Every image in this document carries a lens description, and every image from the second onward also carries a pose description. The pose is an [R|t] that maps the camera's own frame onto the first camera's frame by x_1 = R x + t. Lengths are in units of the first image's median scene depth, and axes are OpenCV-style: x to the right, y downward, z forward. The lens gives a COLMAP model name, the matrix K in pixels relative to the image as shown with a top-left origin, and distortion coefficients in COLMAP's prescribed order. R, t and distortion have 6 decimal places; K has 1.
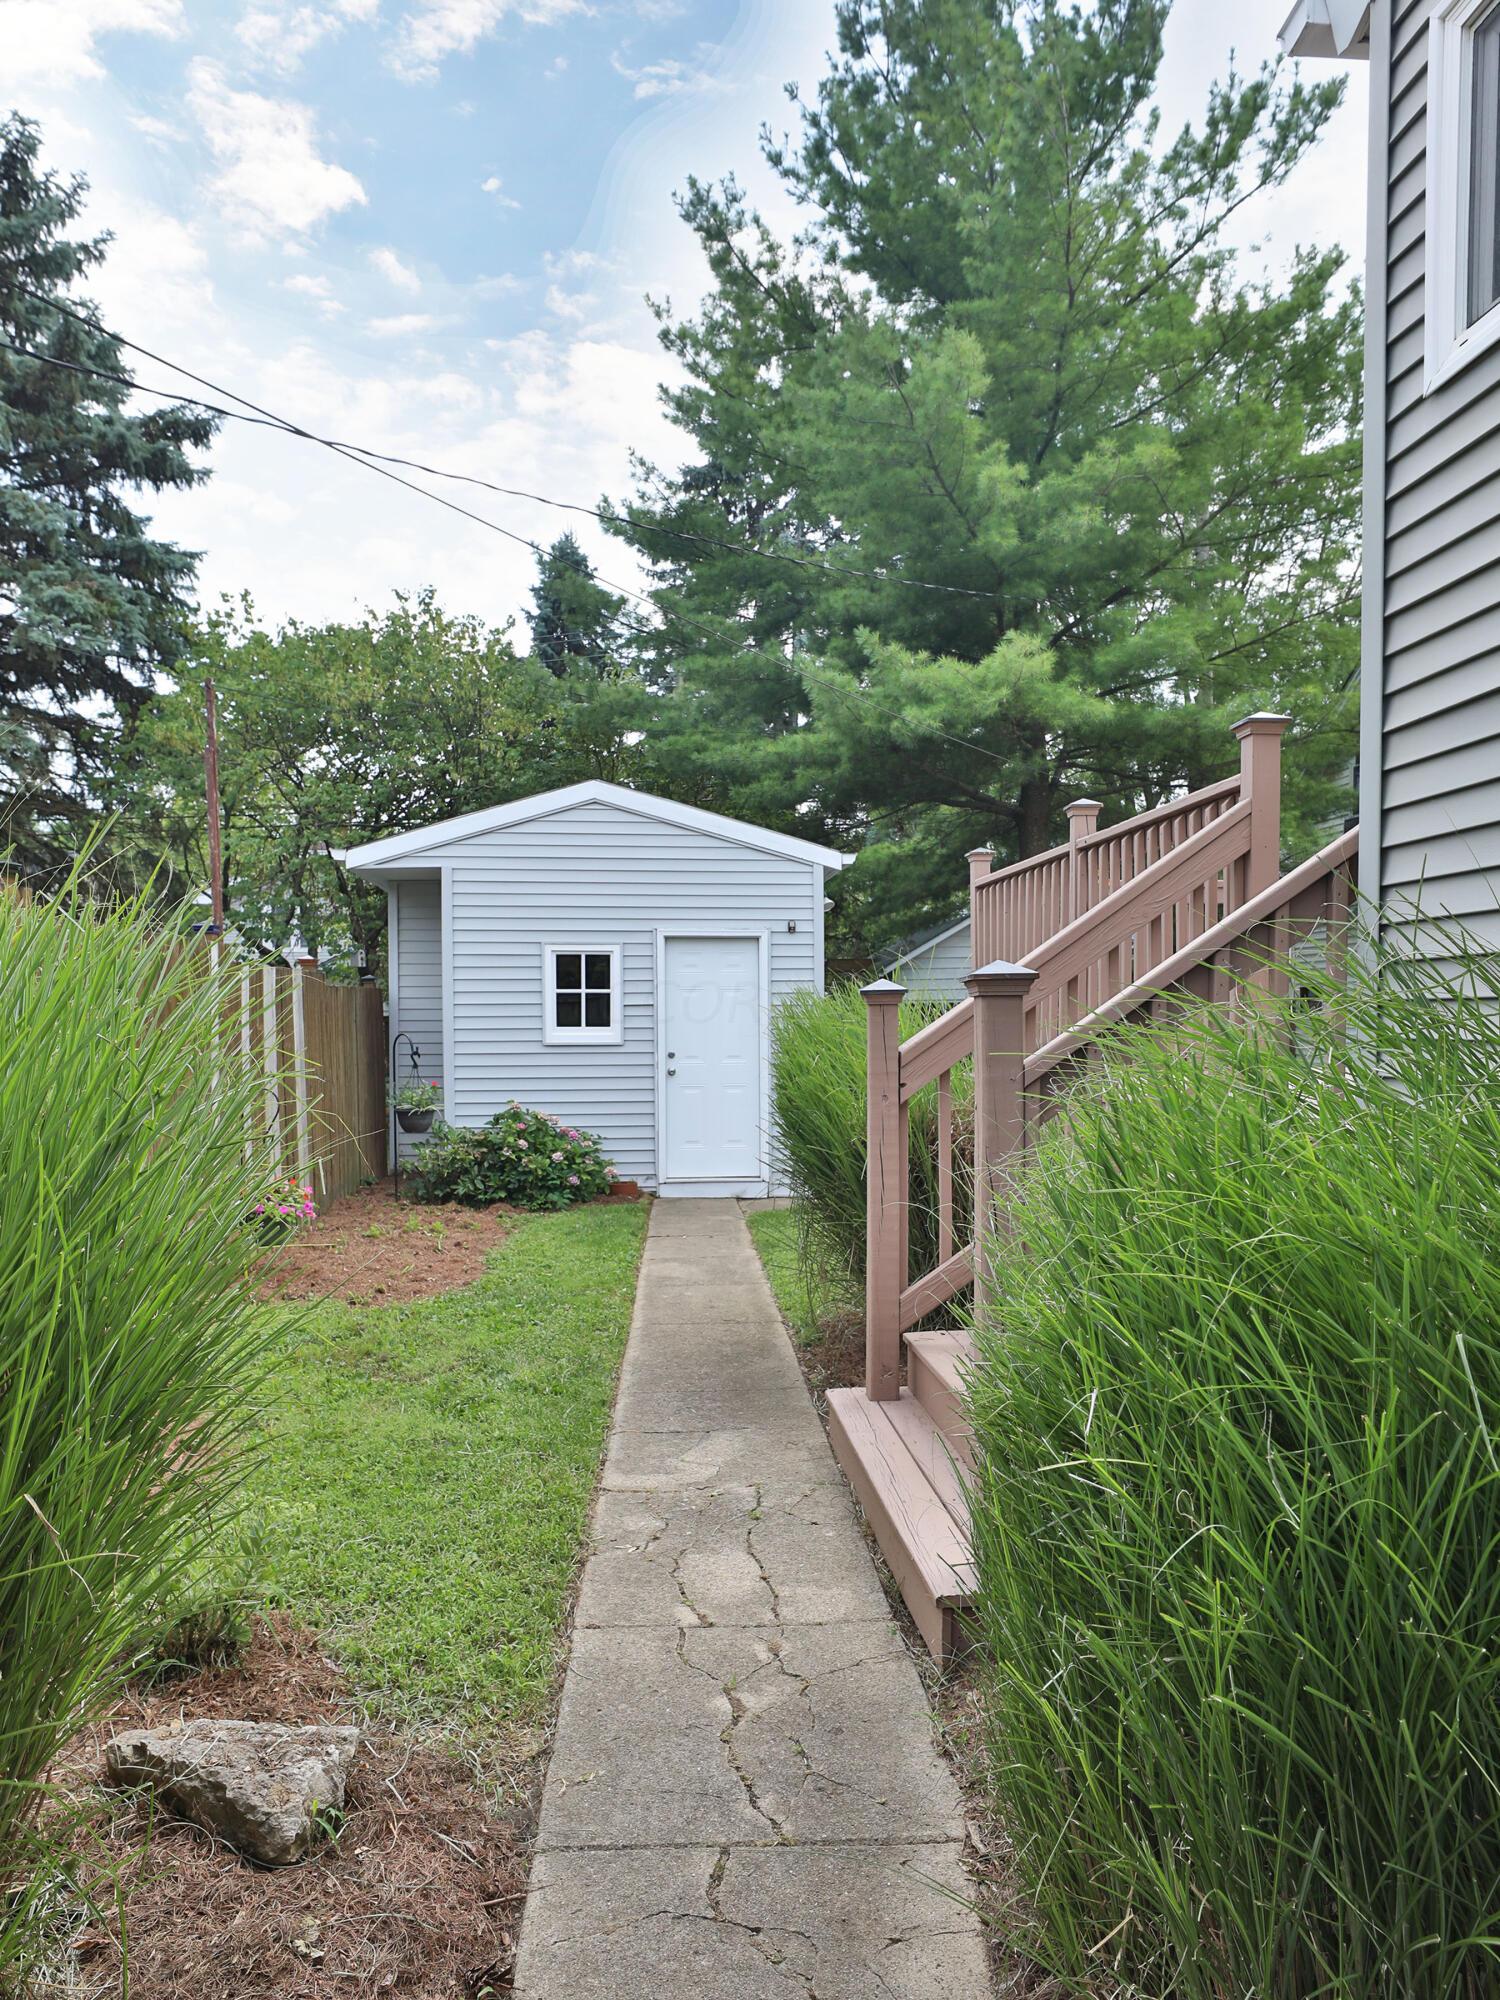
lens RADIAL K [[1336.3, 0, 750.0], [0, 1336.3, 1000.0], [0, 0, 1]] dist [0.006145, 0.003624]
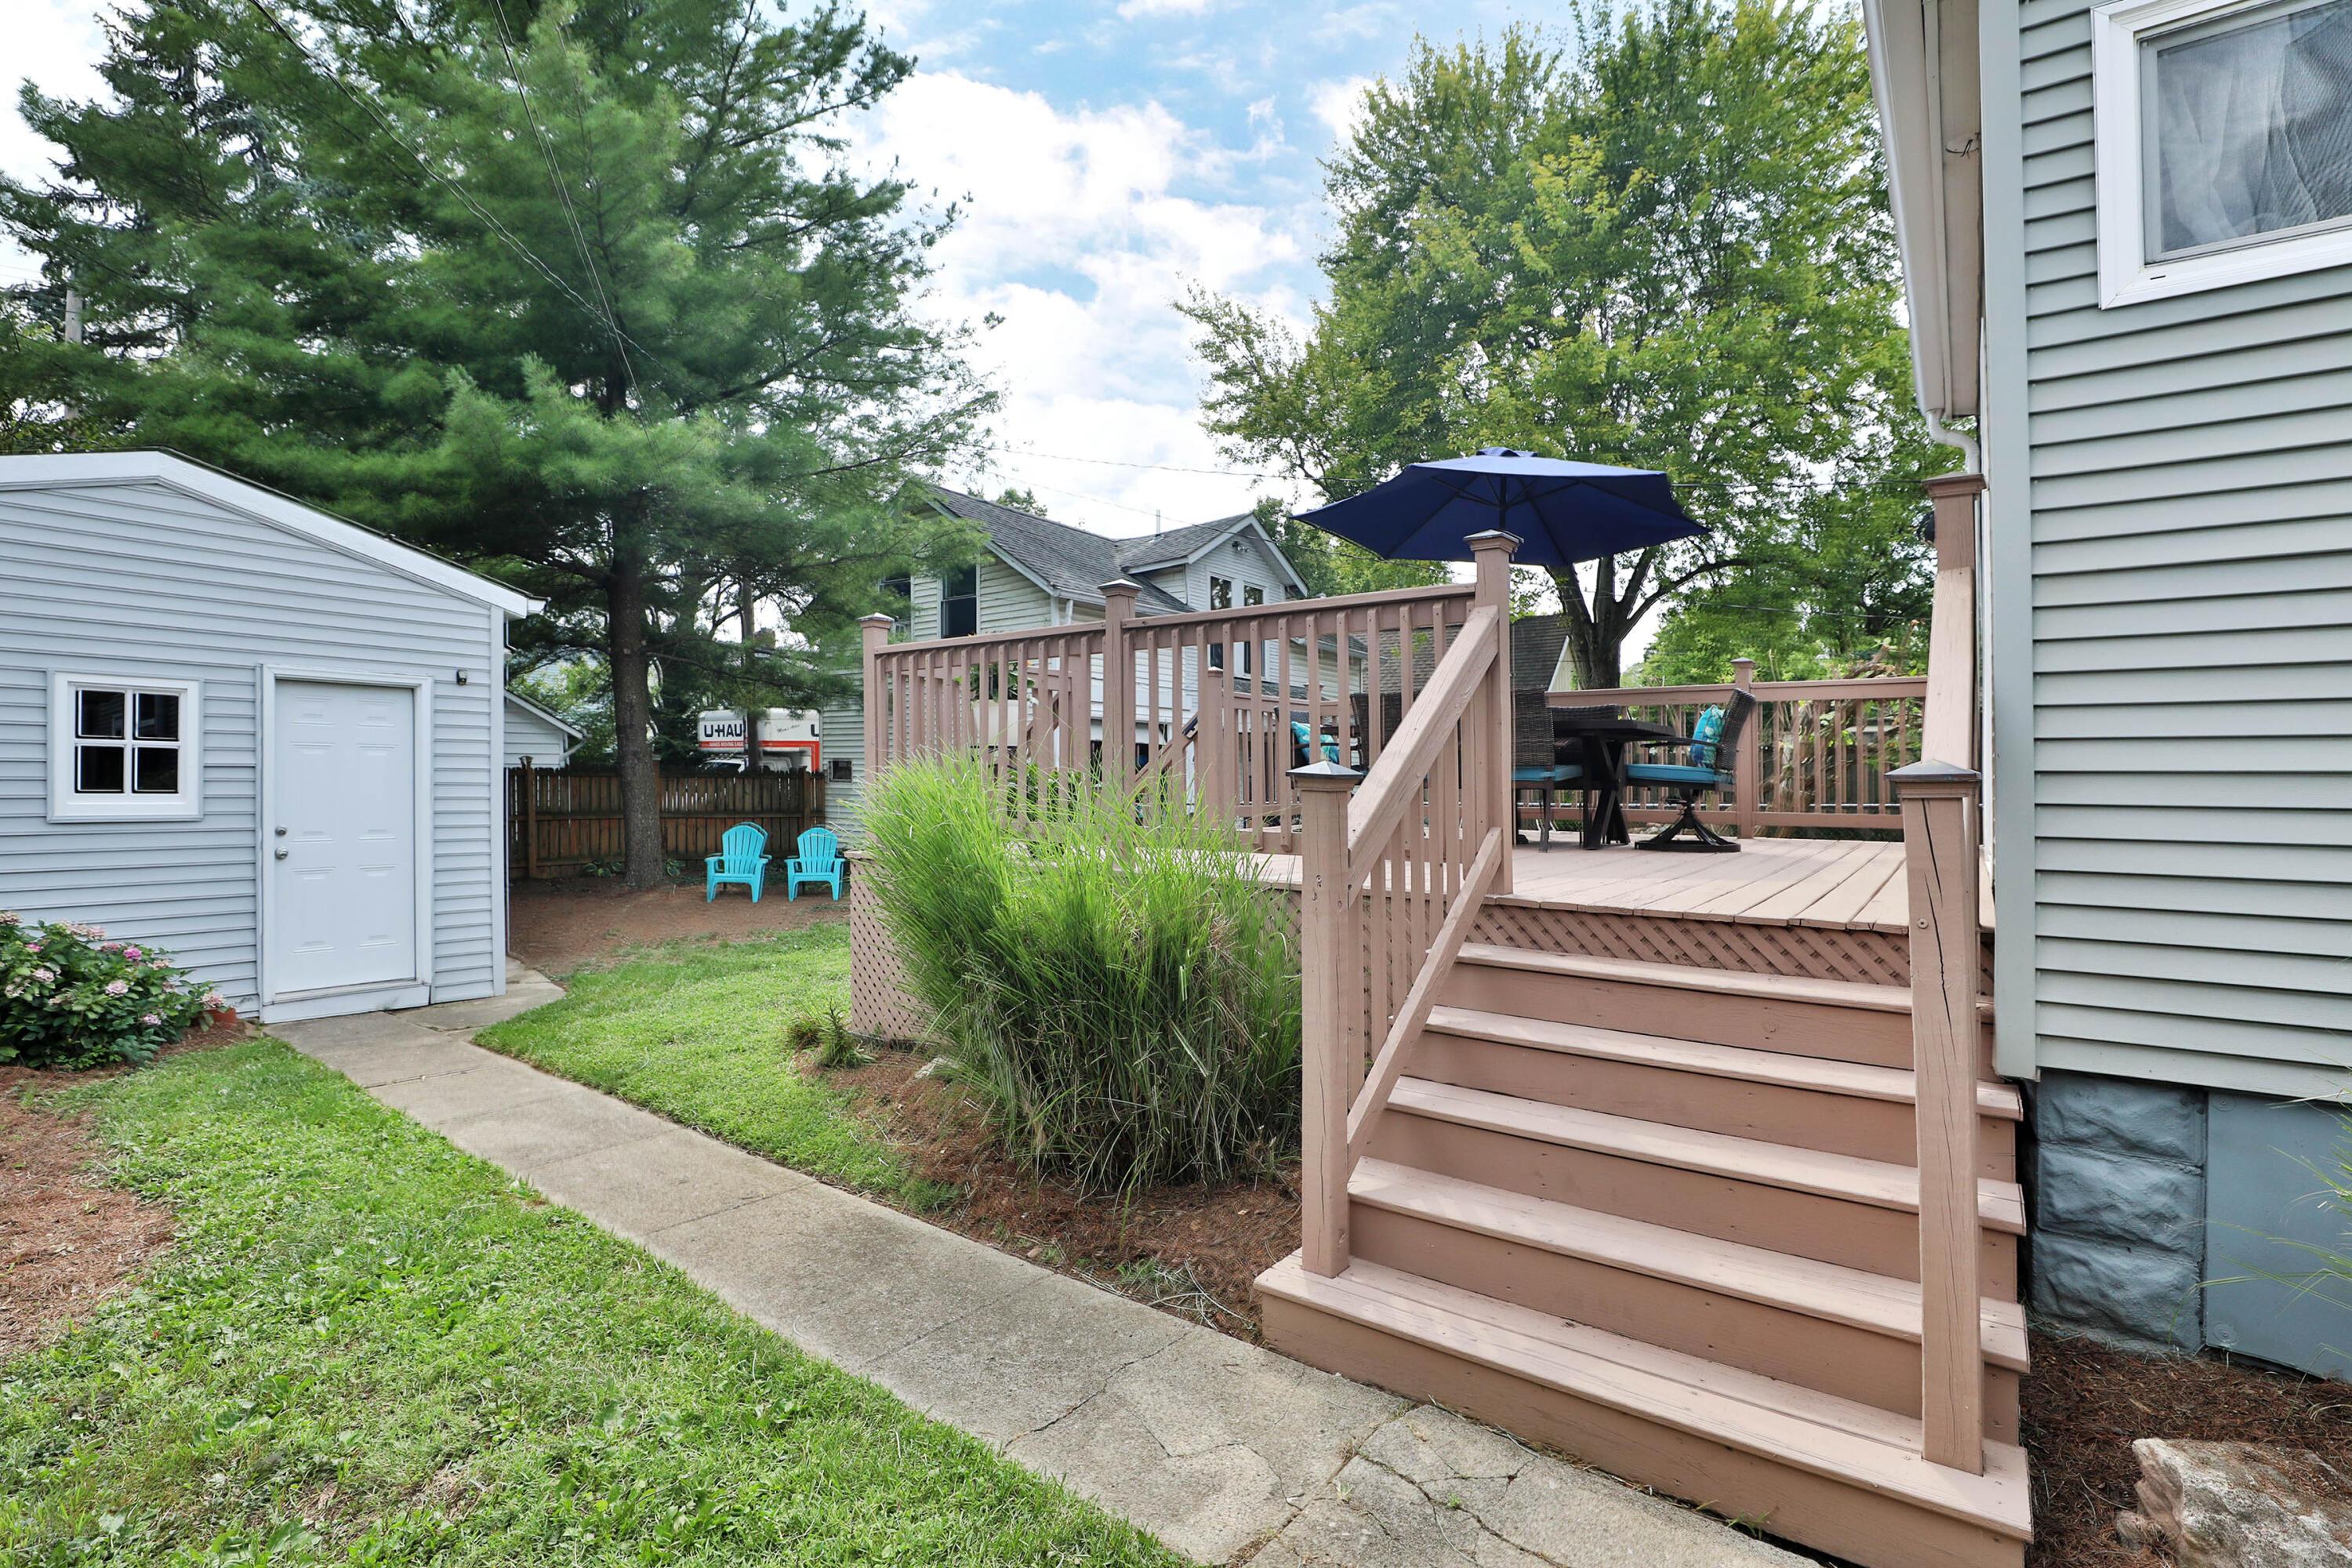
lens RADIAL K [[1061.0, 0, 1180.1], [0, 1061.0, 735.5], [0, 0, 1]] dist [-0.025396, -0.000008]
pose [[0.660702, 0.045304, 0.749280, -0.166609], [-0.023134, 0.998932, -0.040000, -0.001848], [-0.750292, 0.009094, 0.661044, 0.224548]]
